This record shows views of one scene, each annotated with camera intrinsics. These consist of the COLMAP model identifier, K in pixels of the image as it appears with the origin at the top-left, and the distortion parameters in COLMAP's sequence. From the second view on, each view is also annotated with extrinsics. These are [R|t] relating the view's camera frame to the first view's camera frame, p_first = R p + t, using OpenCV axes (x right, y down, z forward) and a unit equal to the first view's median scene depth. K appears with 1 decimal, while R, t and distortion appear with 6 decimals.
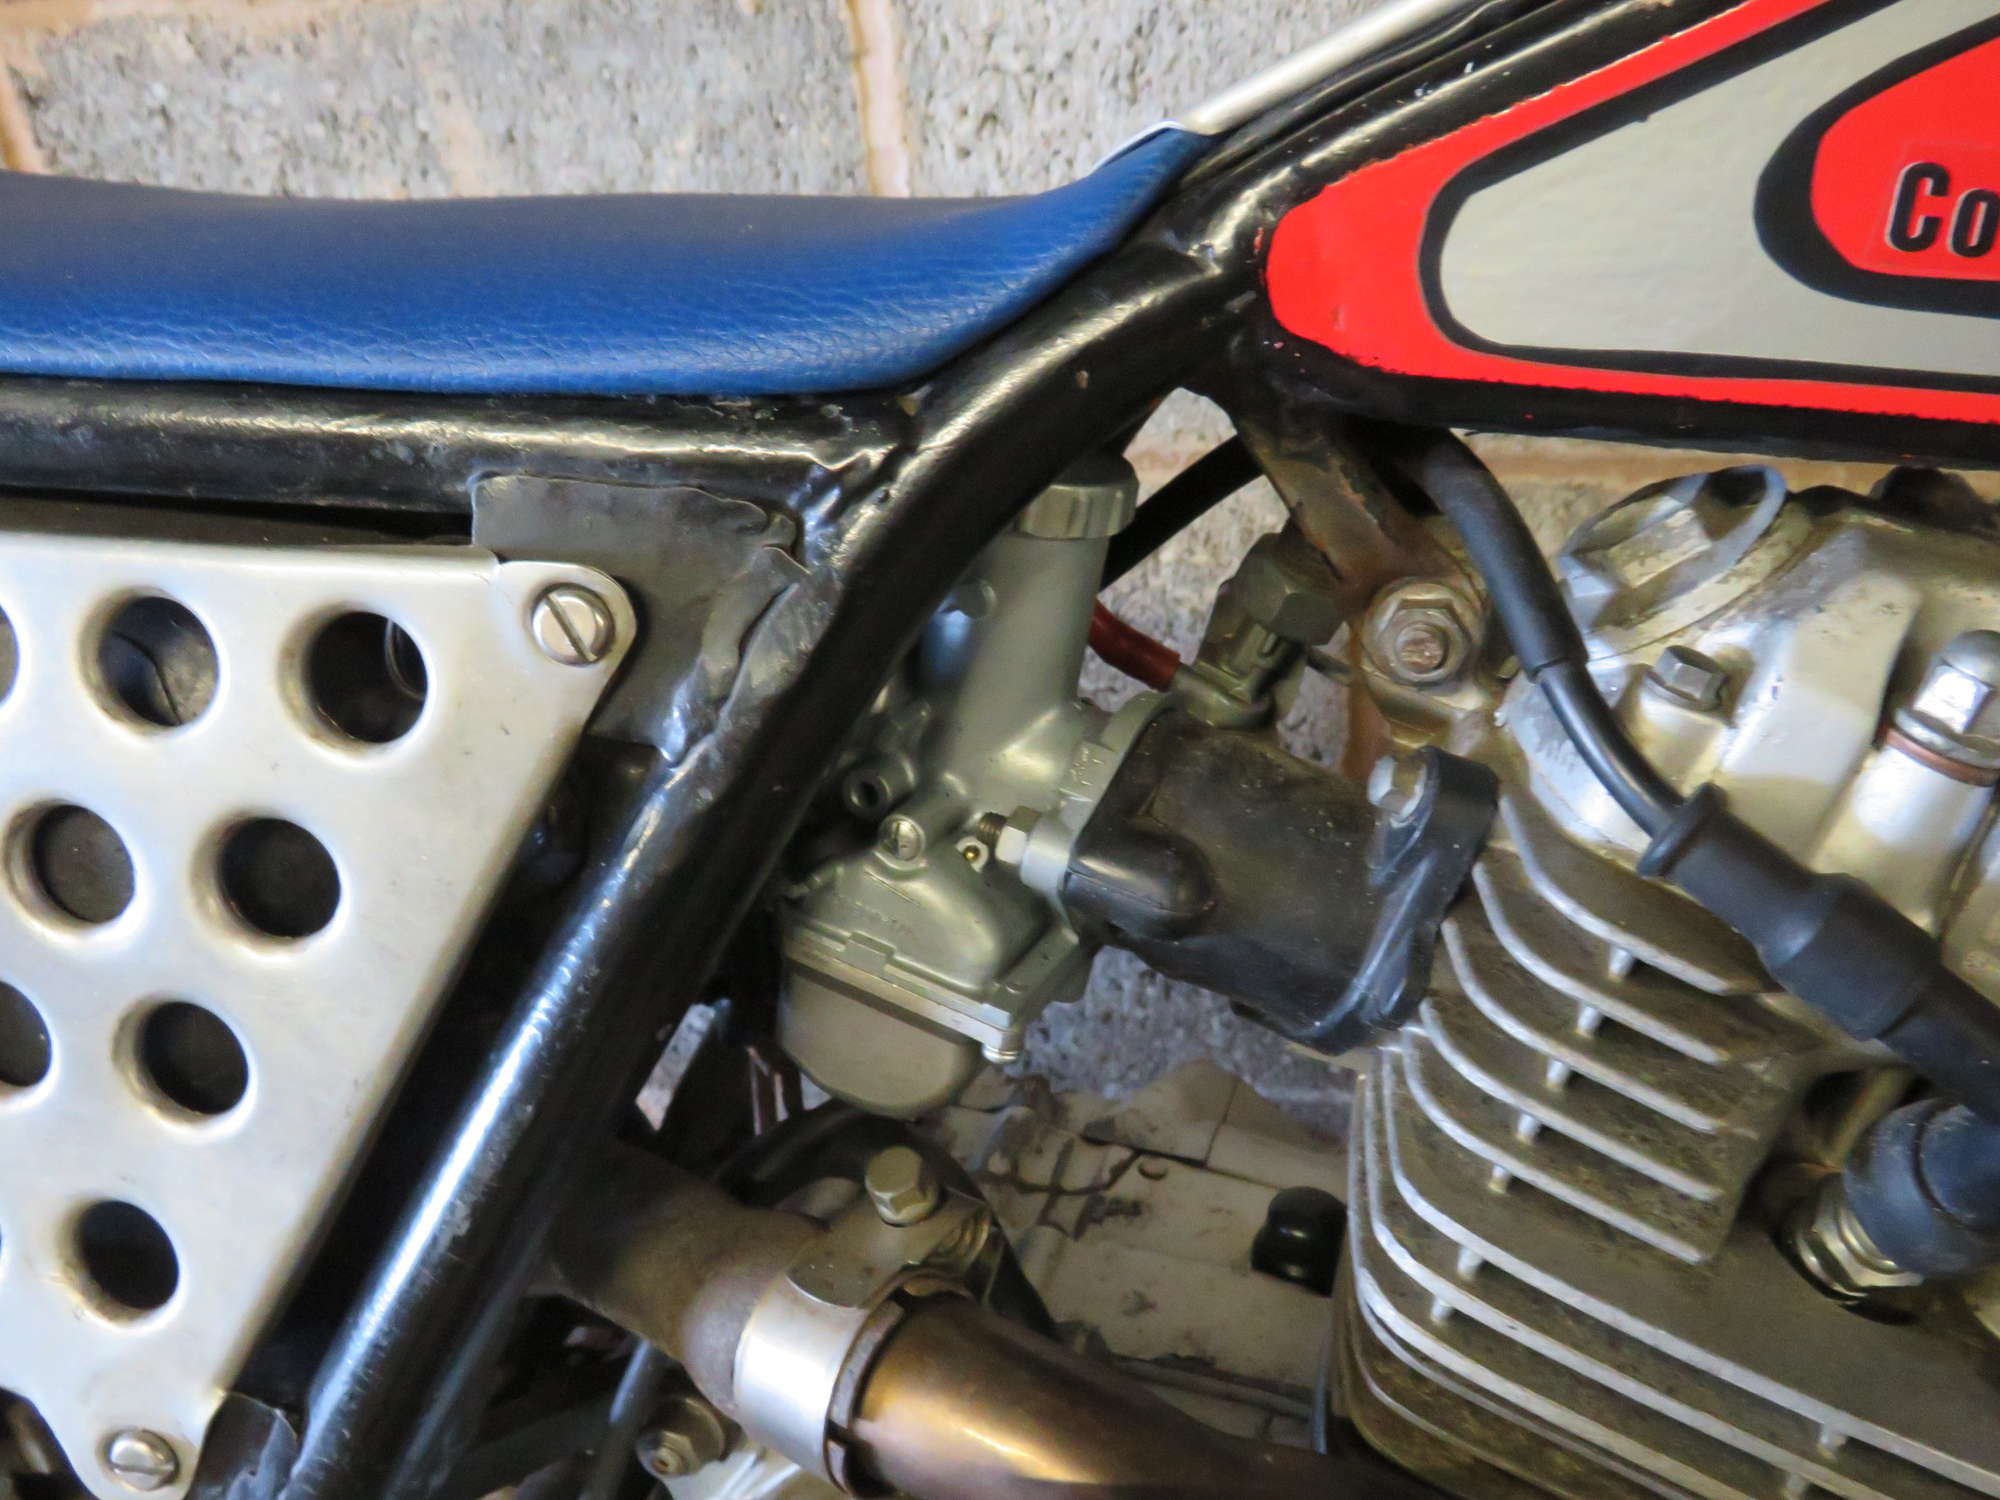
lens RADIAL K [[1738.1, 0, 989.0], [0, 1738.1, 742.1], [0, 0, 1]] dist [-0.041092, 0.005934]
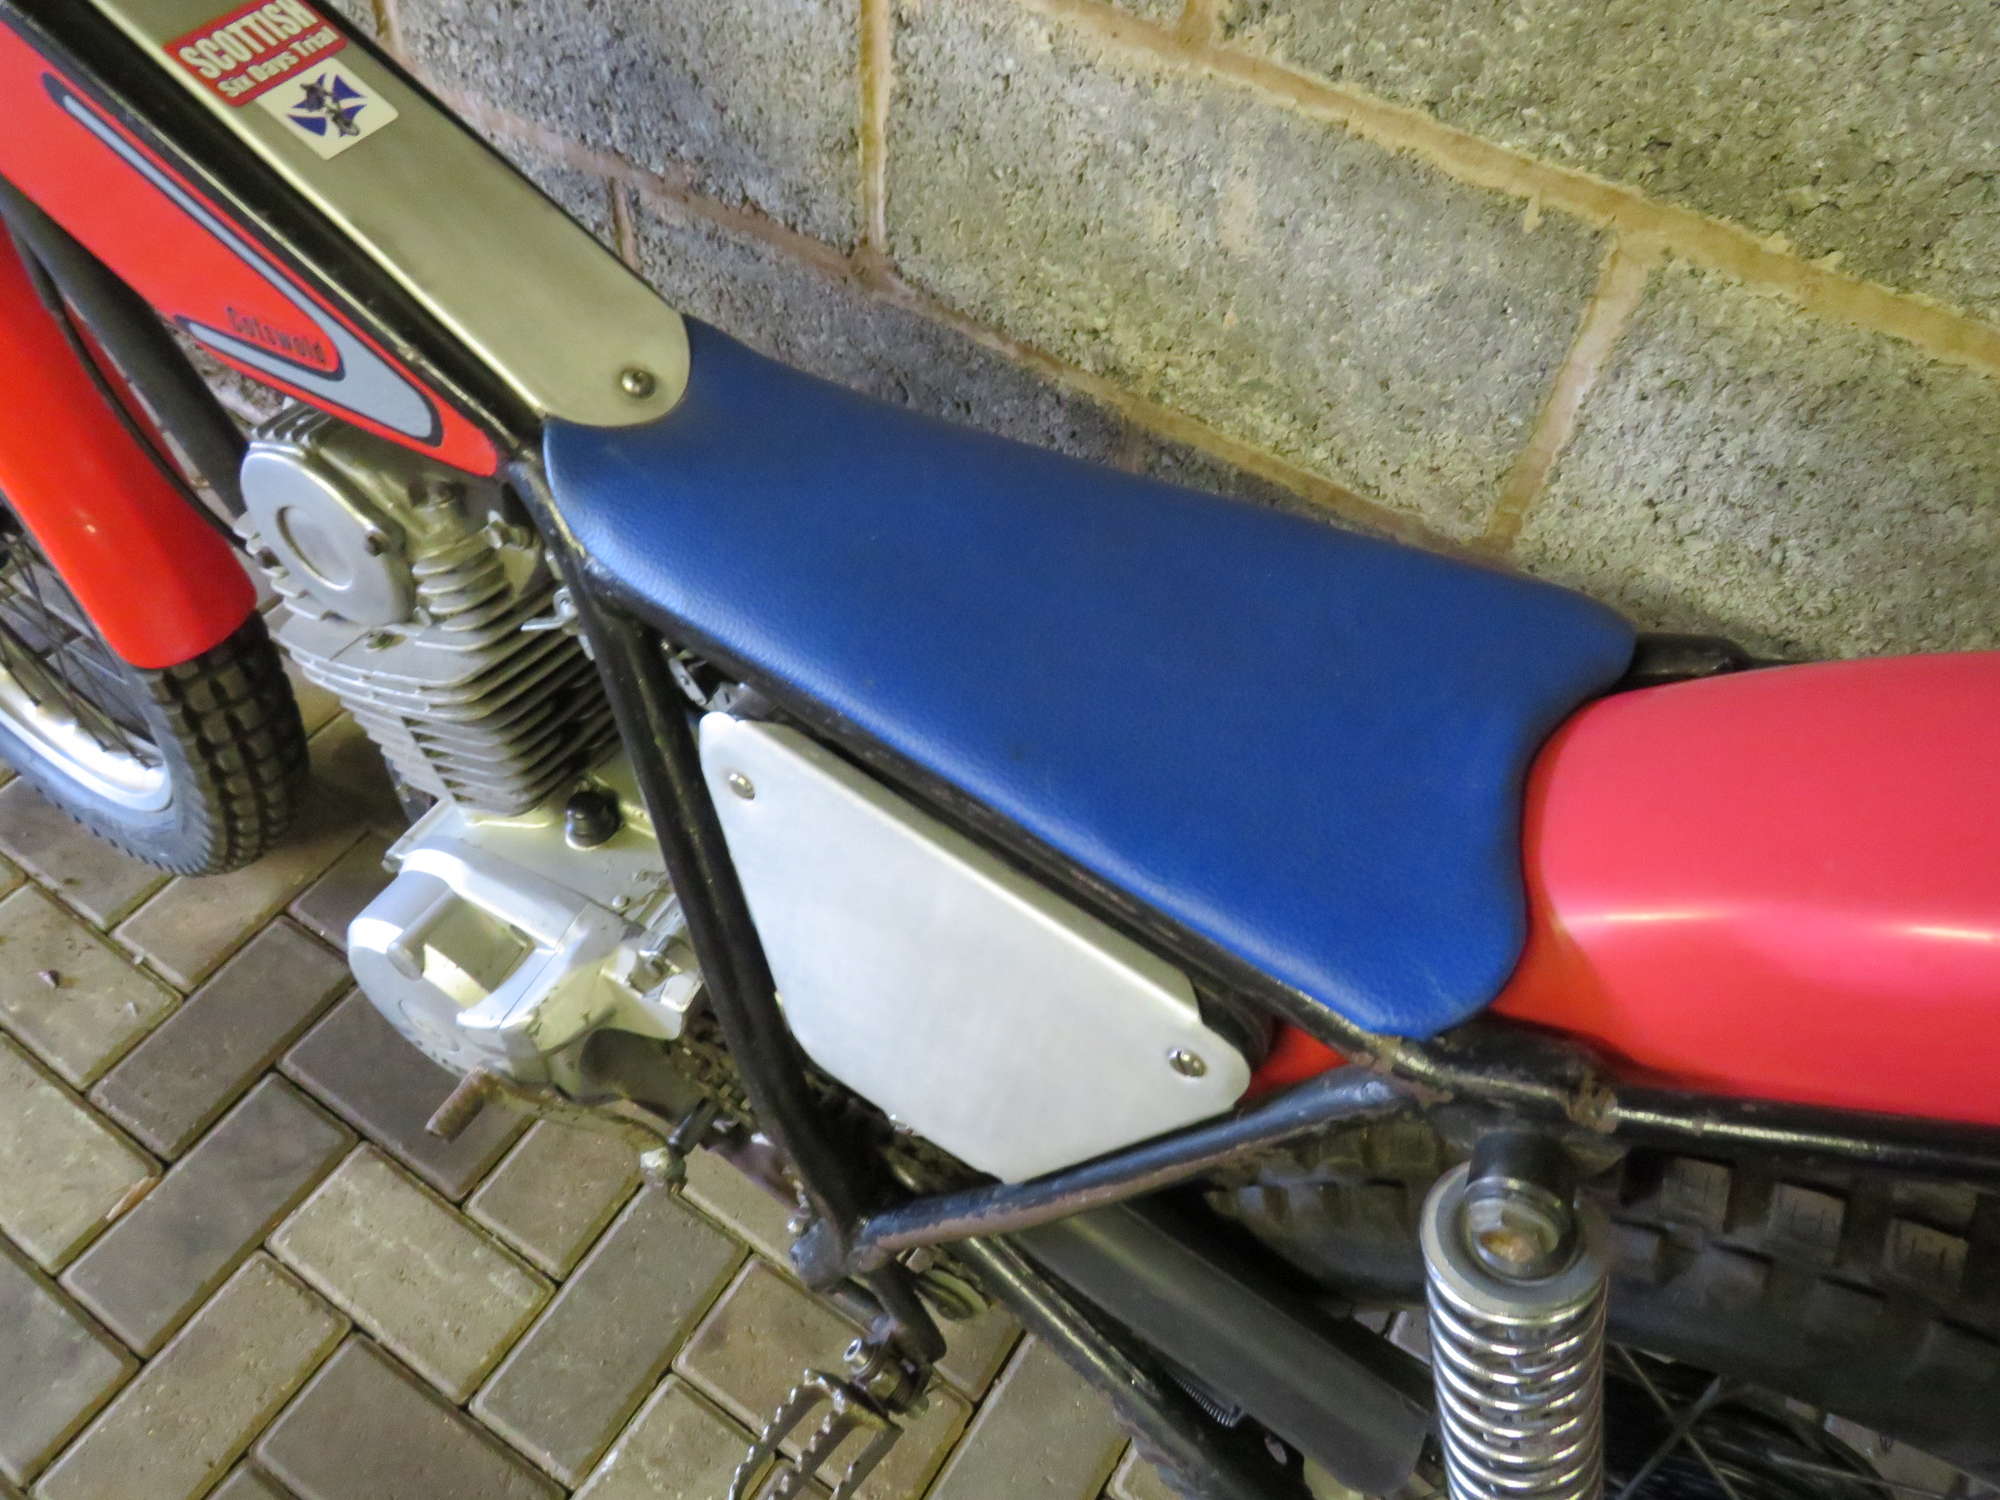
lens RADIAL K [[1412.4, 0, 994.3], [0, 1412.4, 753.2], [0, 0, 1]] dist [-0.027033, 0.003352]
pose [[0.935513, 0.346165, -0.070602, -0.276086], [-0.294614, 0.874691, 0.384861, -0.356384], [0.194980, -0.339242, 0.920270, -0.073942]]
